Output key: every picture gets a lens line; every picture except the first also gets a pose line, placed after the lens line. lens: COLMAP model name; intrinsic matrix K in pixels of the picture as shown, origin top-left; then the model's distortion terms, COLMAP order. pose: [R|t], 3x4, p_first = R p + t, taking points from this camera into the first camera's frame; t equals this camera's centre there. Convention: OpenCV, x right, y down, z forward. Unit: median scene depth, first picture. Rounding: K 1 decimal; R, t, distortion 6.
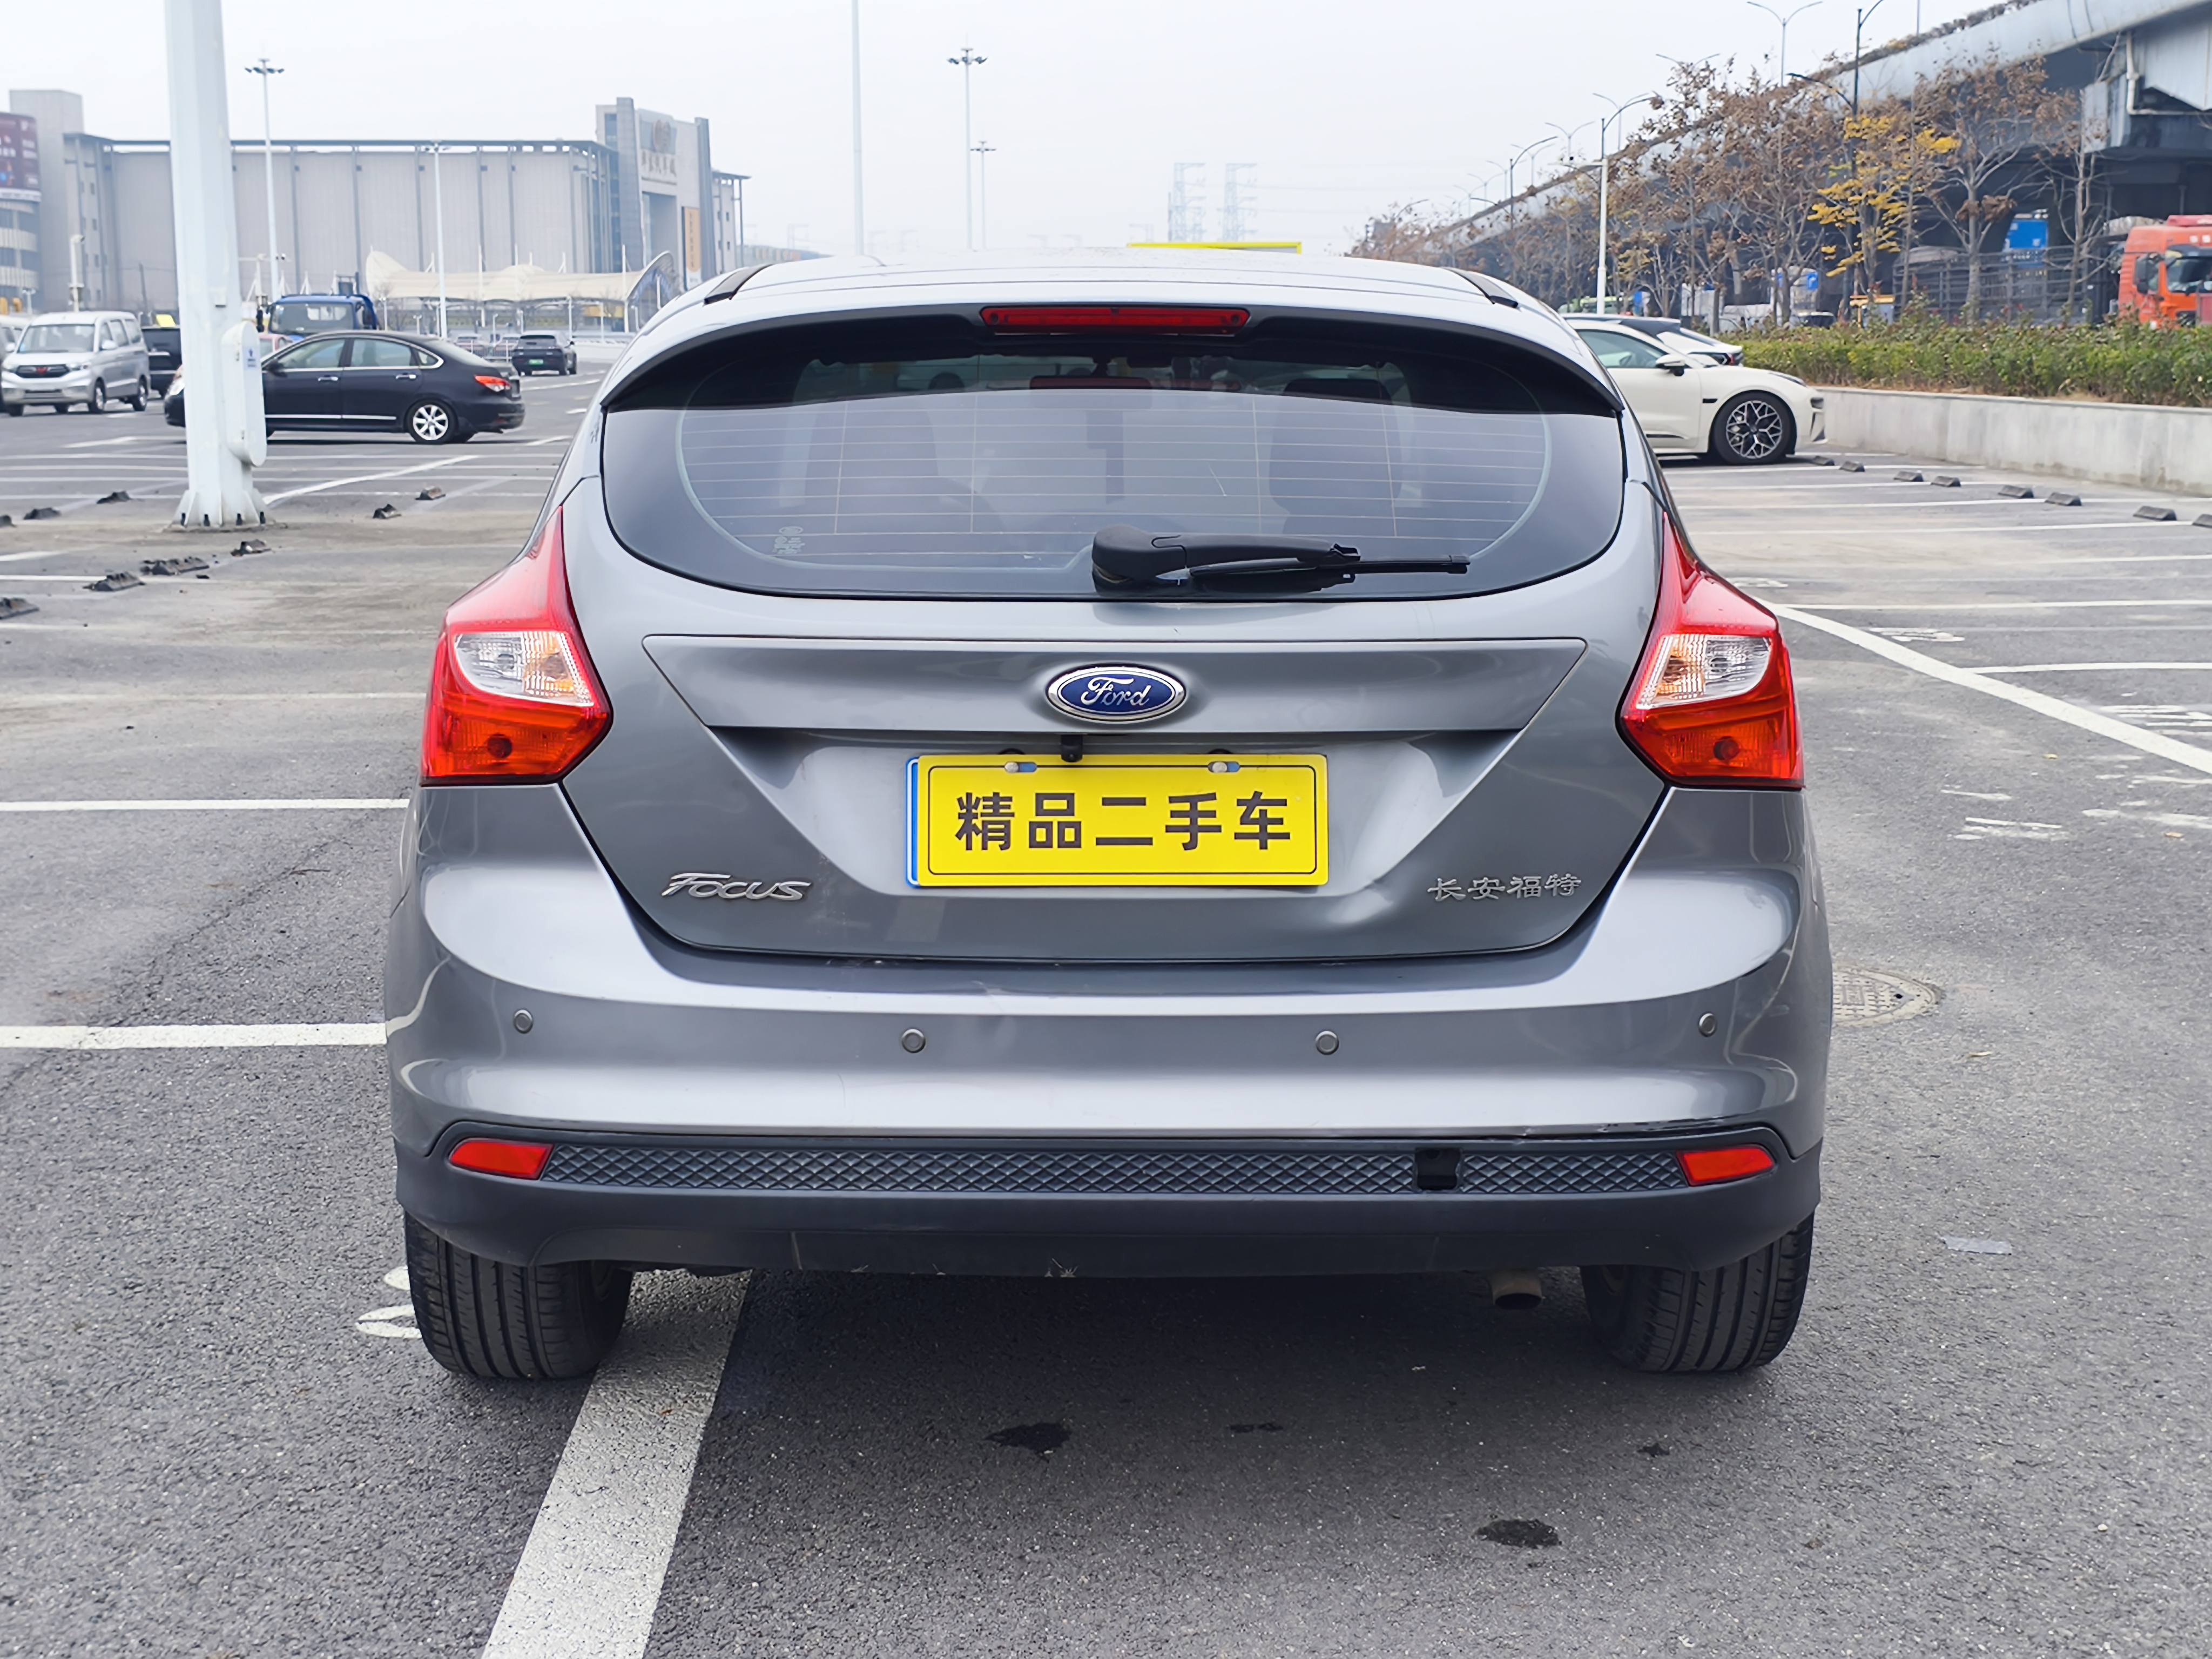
lens RADIAL K [[2981.3, 0, 1106.0], [0, 2981.3, 829.5], [0, 0, 1]] dist [0.114321, -0.325395]
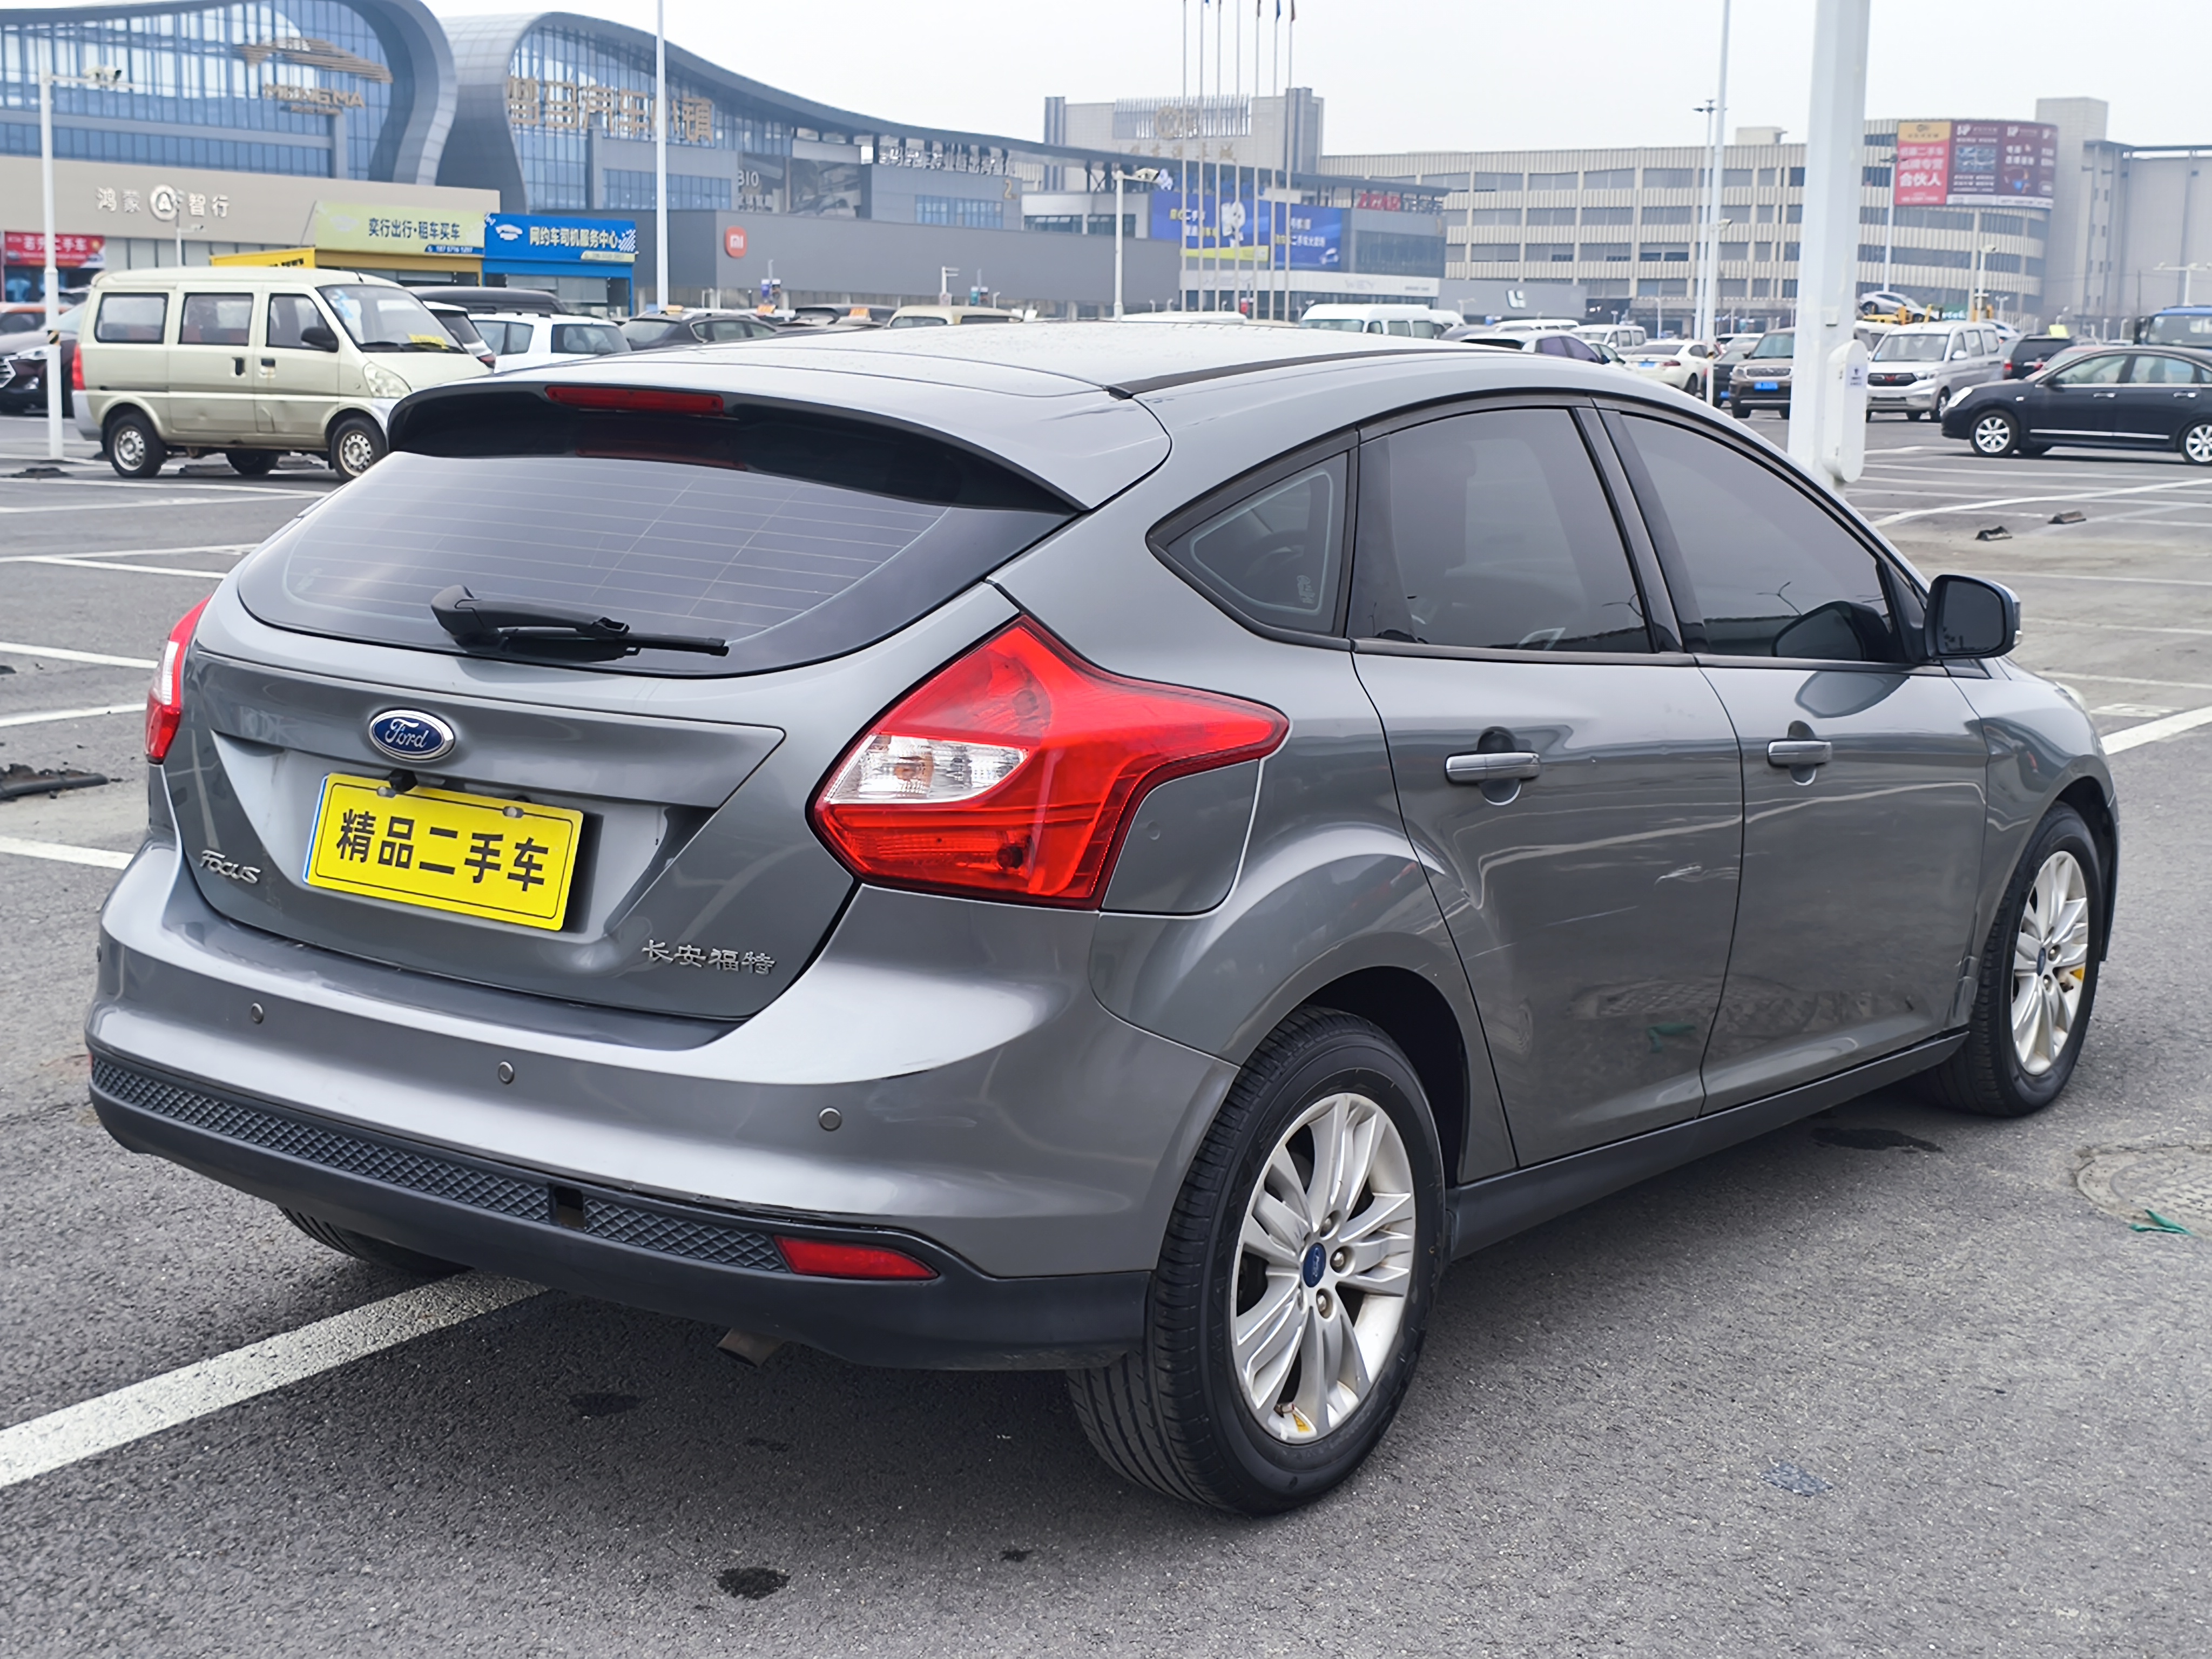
lens RADIAL K [[2981.3, 0, 1106.0], [0, 2981.3, 829.5], [0, 0, 1]] dist [0.114321, -0.325395]
pose [[0.804589, 0.116500, -0.582292, 0.088405], [-0.117675, 0.992401, 0.035953, -0.008242], [0.582056, 0.039594, 0.812184, 0.023703]]
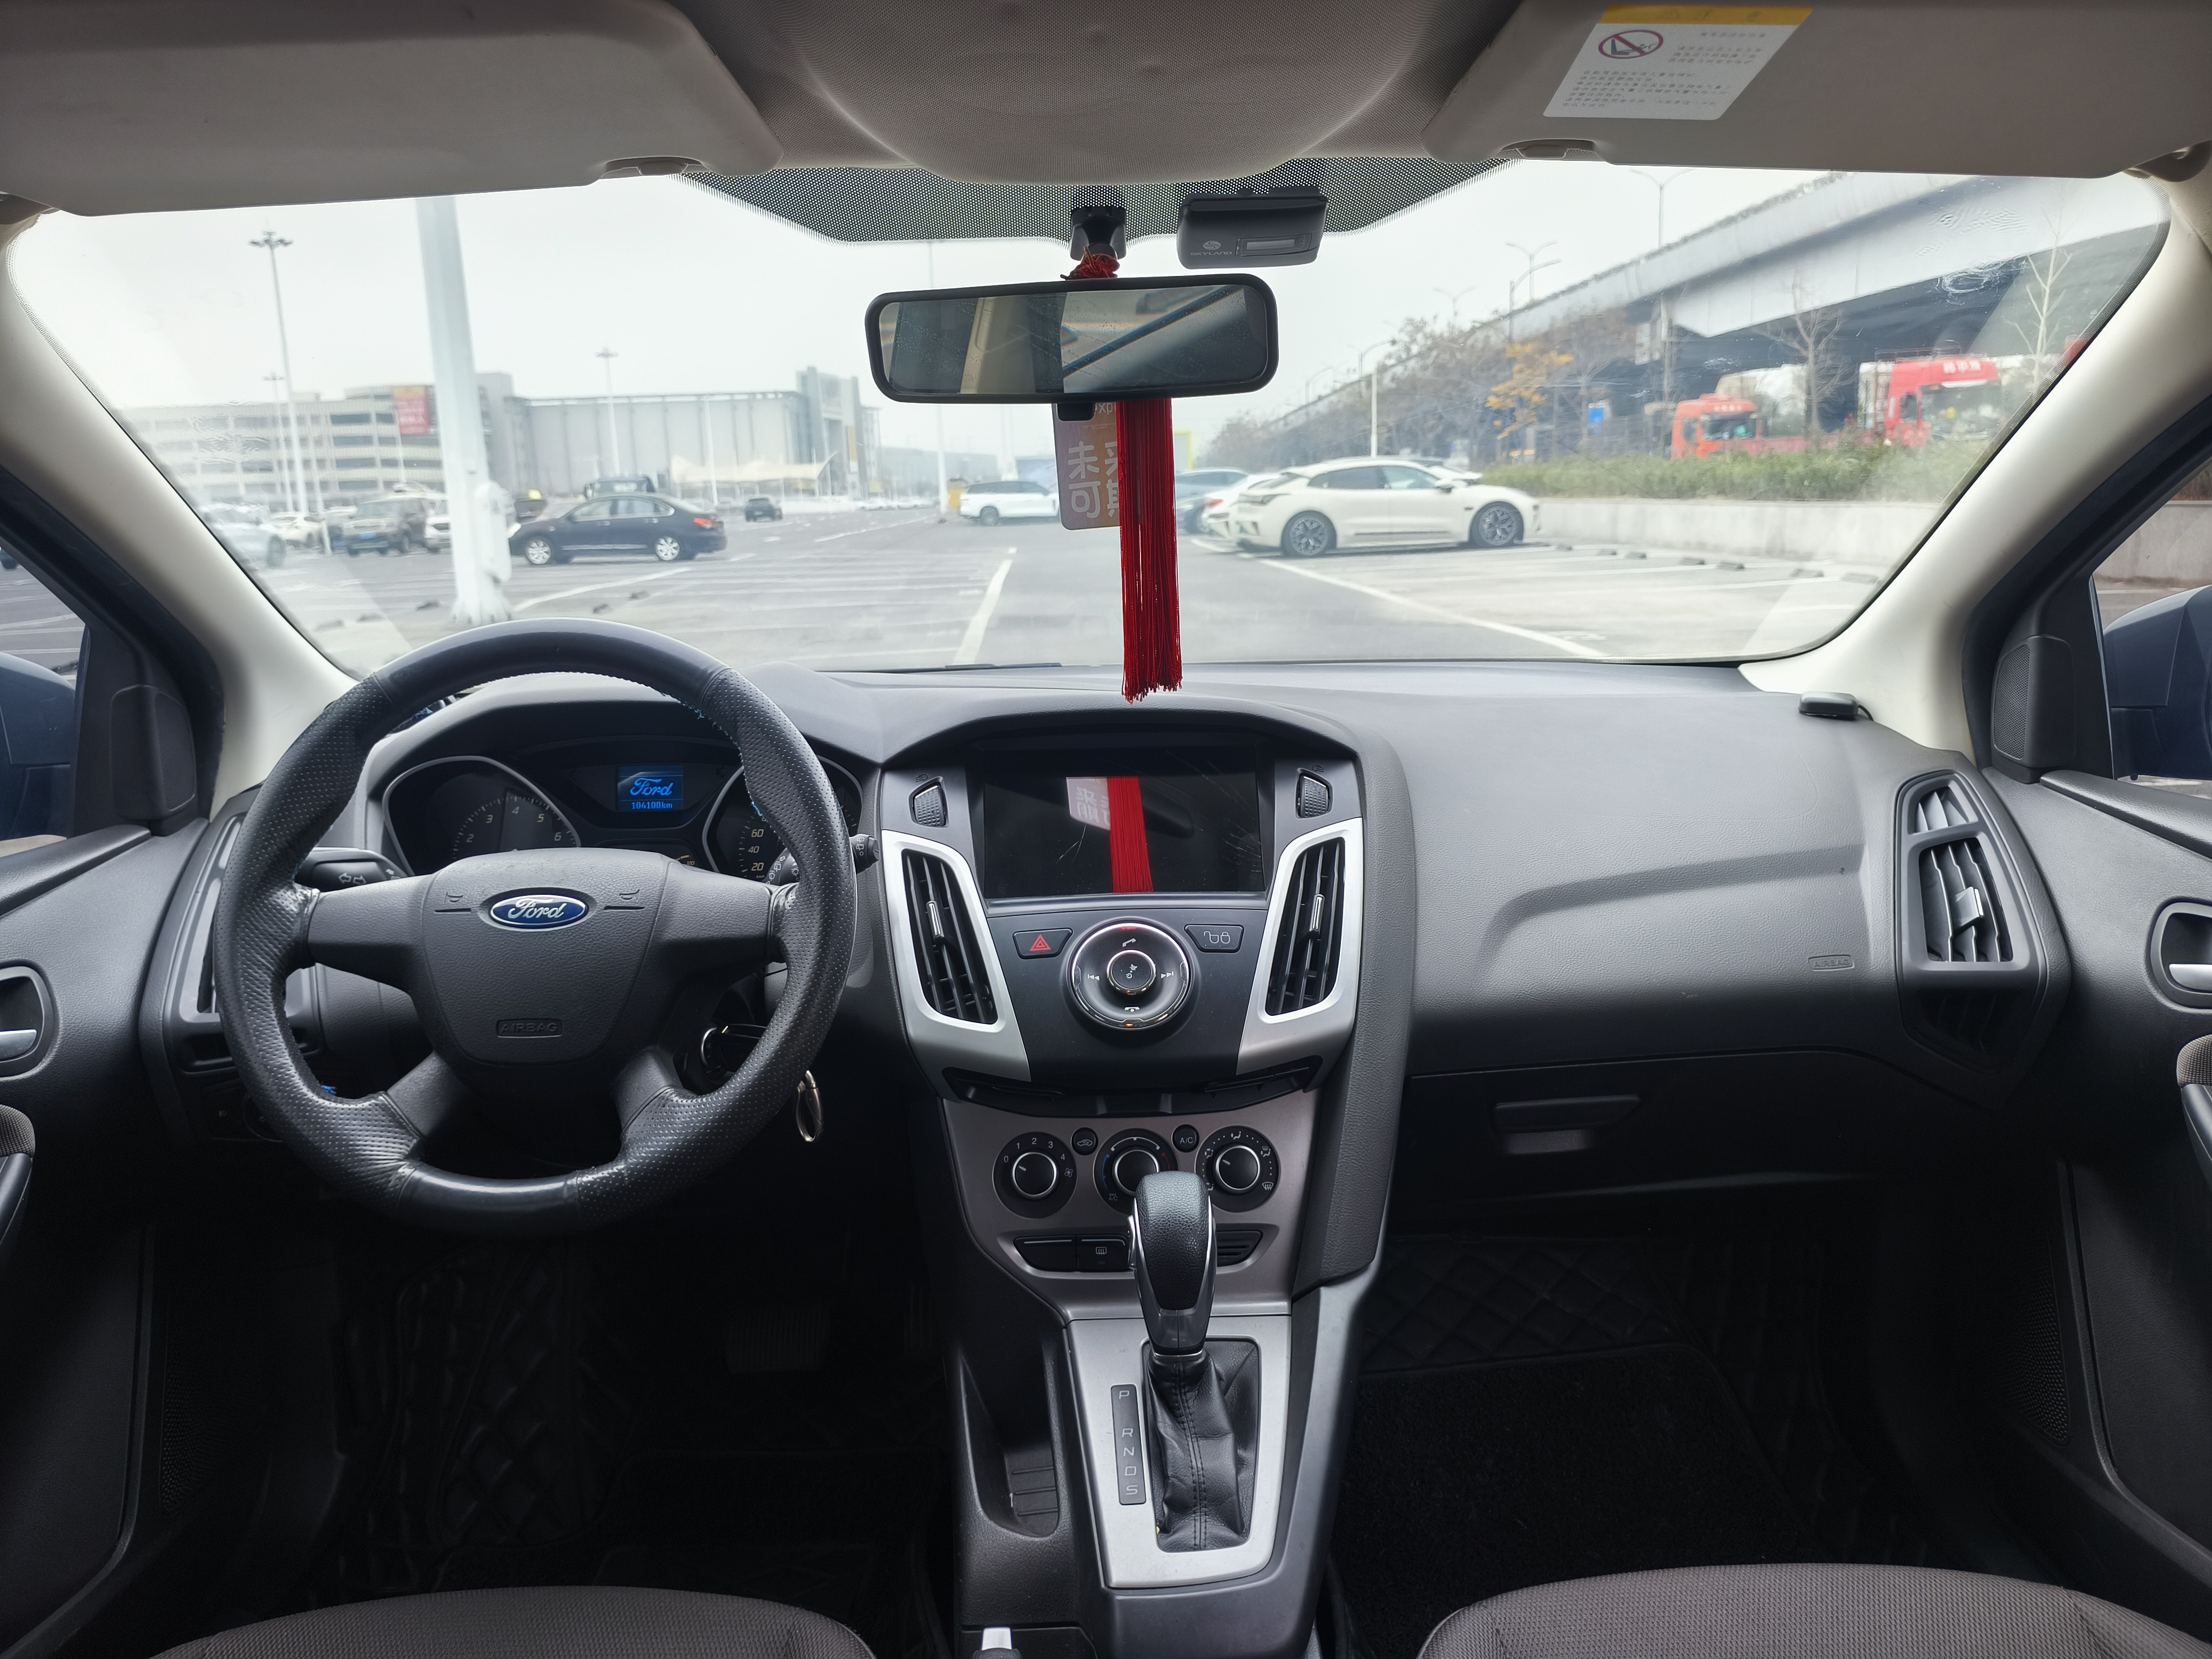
lens RADIAL K [[1620.8, 0, 1106.0], [0, 1620.8, 829.5], [0, 0, 1]] dist [0.043158, -0.089722]
pose [[0.999405, -0.033446, 0.008482, -0.002050], [0.033054, 0.998539, 0.042751, -0.018637], [-0.009900, -0.042445, 0.999050, 0.151673]]
